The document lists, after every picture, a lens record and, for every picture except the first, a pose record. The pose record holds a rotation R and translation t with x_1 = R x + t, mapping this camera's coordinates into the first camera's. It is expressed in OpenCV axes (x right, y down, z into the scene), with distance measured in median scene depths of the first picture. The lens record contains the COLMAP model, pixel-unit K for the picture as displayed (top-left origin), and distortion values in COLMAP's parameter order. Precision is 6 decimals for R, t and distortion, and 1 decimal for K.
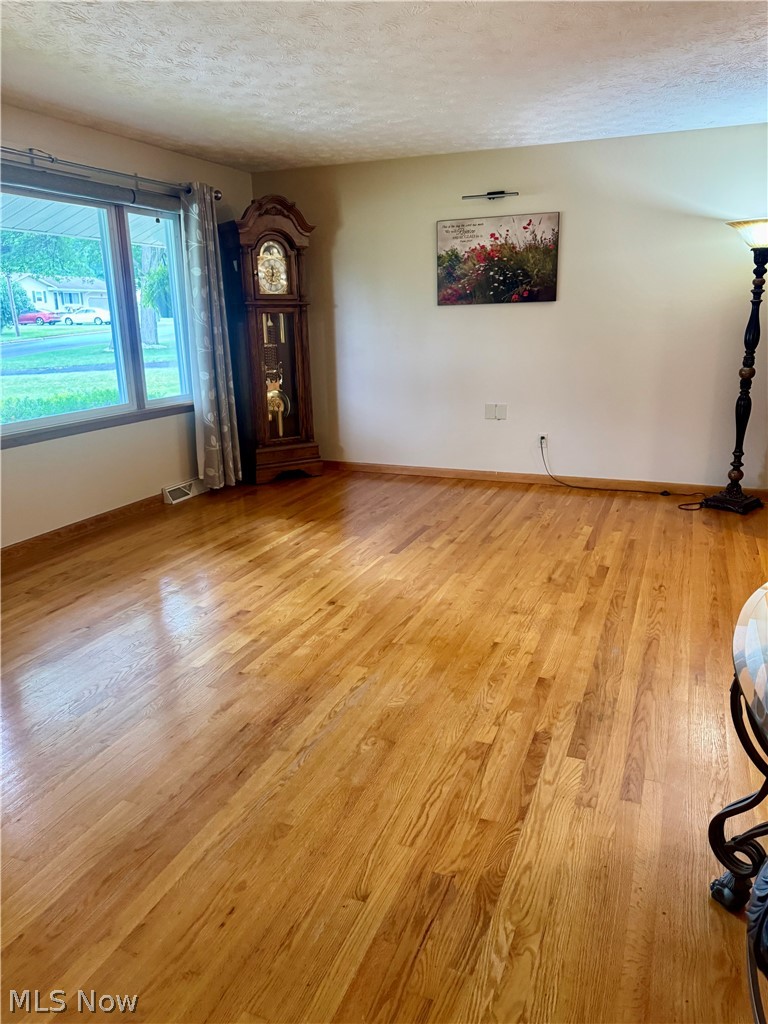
lens RADIAL K [[721.6, 0, 390.4], [0, 721.6, 508.5], [0, 0, 1]] dist [0.039626, -0.047848]
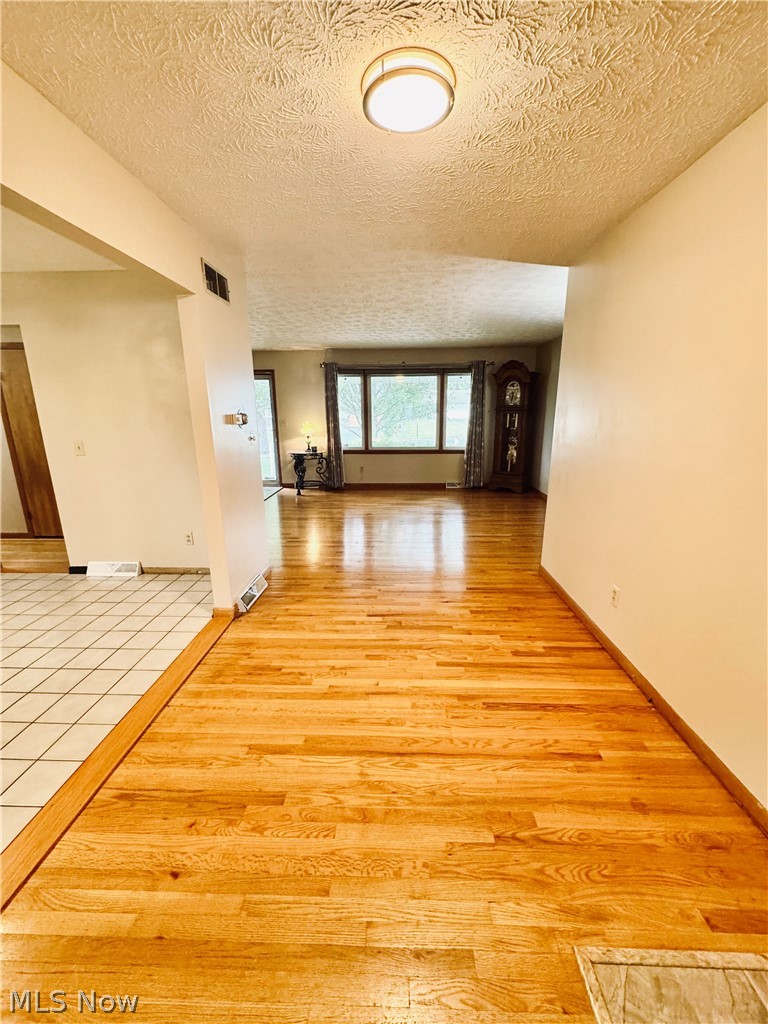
lens RADIAL K [[408.3, 0, 383.2], [0, 408.3, 507.9], [0, 0, 1]] dist [-0.001196, 0.000668]
pose [[0.358945, 0.233443, -0.903694, 1.356089], [-0.245678, 0.957705, 0.149812, -0.144966], [0.900444, 0.168244, 0.401116, 0.353258]]
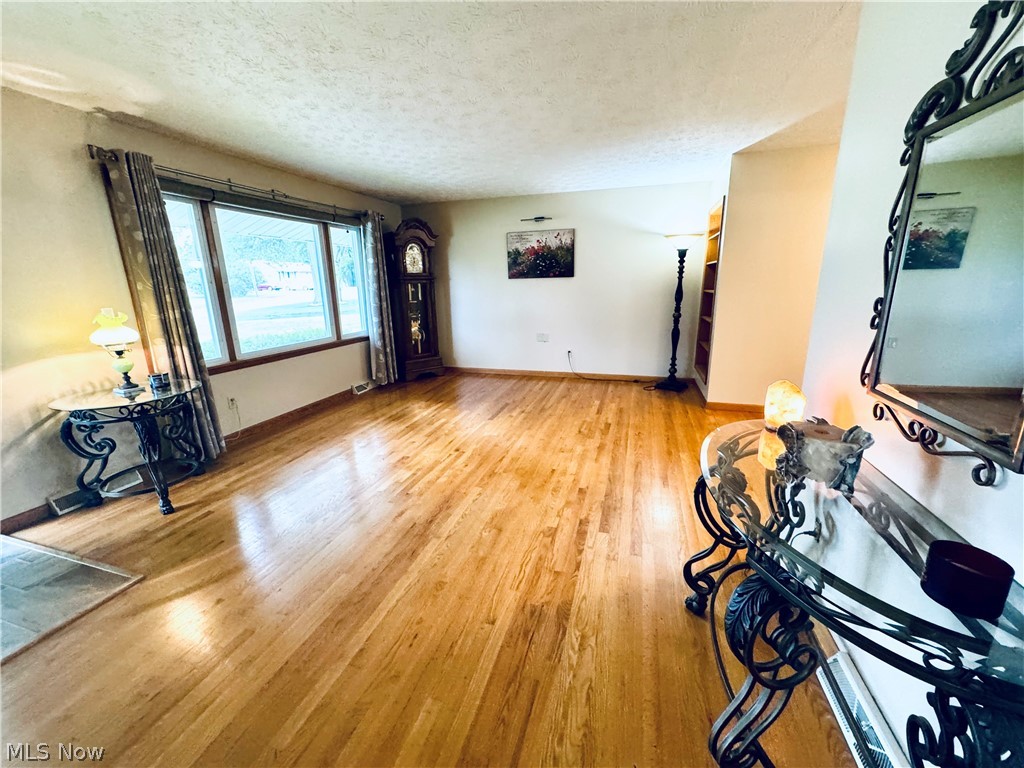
lens RADIAL K [[408.3, 0, 512.5], [0, 408.3, 379.5], [0, 0, 1]] dist [-0.001196, 0.000668]
pose [[0.995838, -0.023384, 0.088087, -0.029787], [0.026024, 0.999242, -0.028936, -0.005605], [-0.087344, 0.031108, 0.995692, 0.006476]]
